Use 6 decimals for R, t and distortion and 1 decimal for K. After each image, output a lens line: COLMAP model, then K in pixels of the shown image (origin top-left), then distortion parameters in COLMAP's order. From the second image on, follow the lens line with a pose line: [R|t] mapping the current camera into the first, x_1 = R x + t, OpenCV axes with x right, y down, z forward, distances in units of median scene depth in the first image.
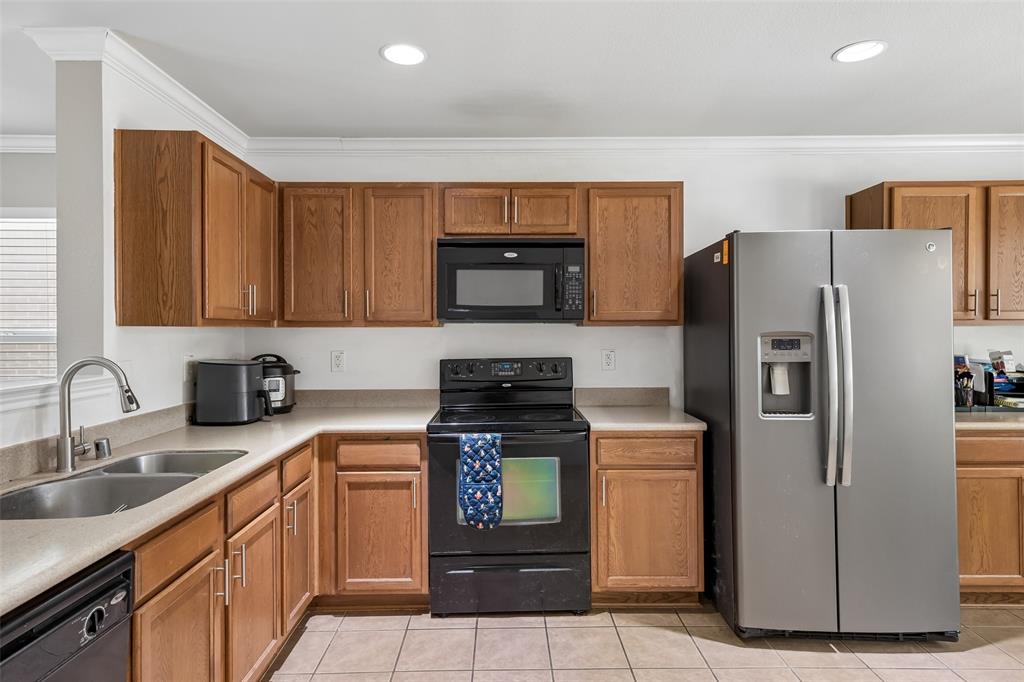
lens RADIAL K [[579.7, 0, 503.9], [0, 579.7, 335.3], [0, 0, 1]] dist [0.024470, 0.003839]
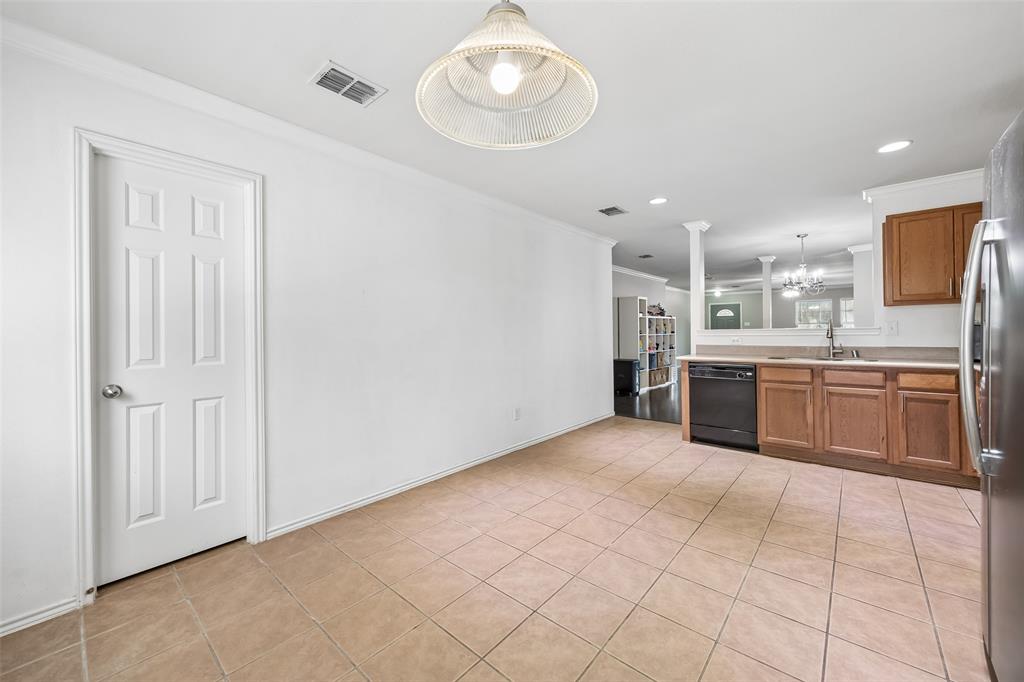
lens RADIAL K [[388.5, 0, 518.0], [0, 388.5, 329.1], [0, 0, 1]] dist [0.006330, -0.000014]
pose [[-0.664738, 0.007812, -0.747036, 1.262941], [0.007986, 0.999962, 0.003350, 0.049591], [0.747034, -0.003739, -0.664776, 0.802587]]
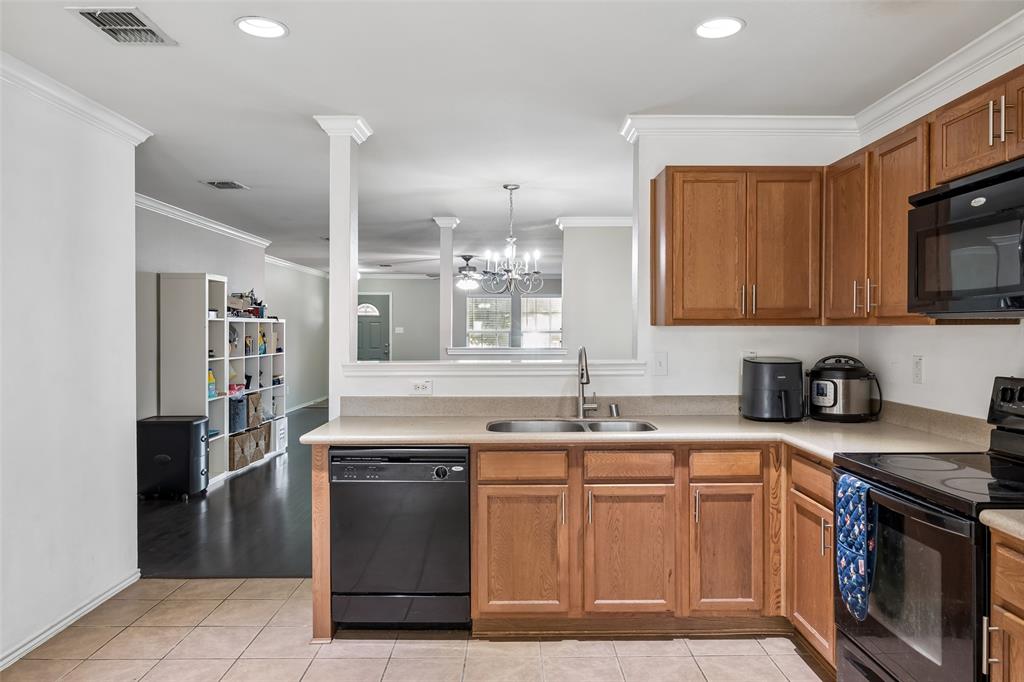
lens RADIAL K [[688.7, 0, 510.8], [0, 688.7, 335.4], [0, 0, 1]] dist [-0.006401, 0.004663]
pose [[-0.013011, 0.012971, -0.999831, 0.785656], [-0.007745, 0.999885, 0.013073, -0.009763], [0.999885, 0.007914, -0.012909, 0.593585]]
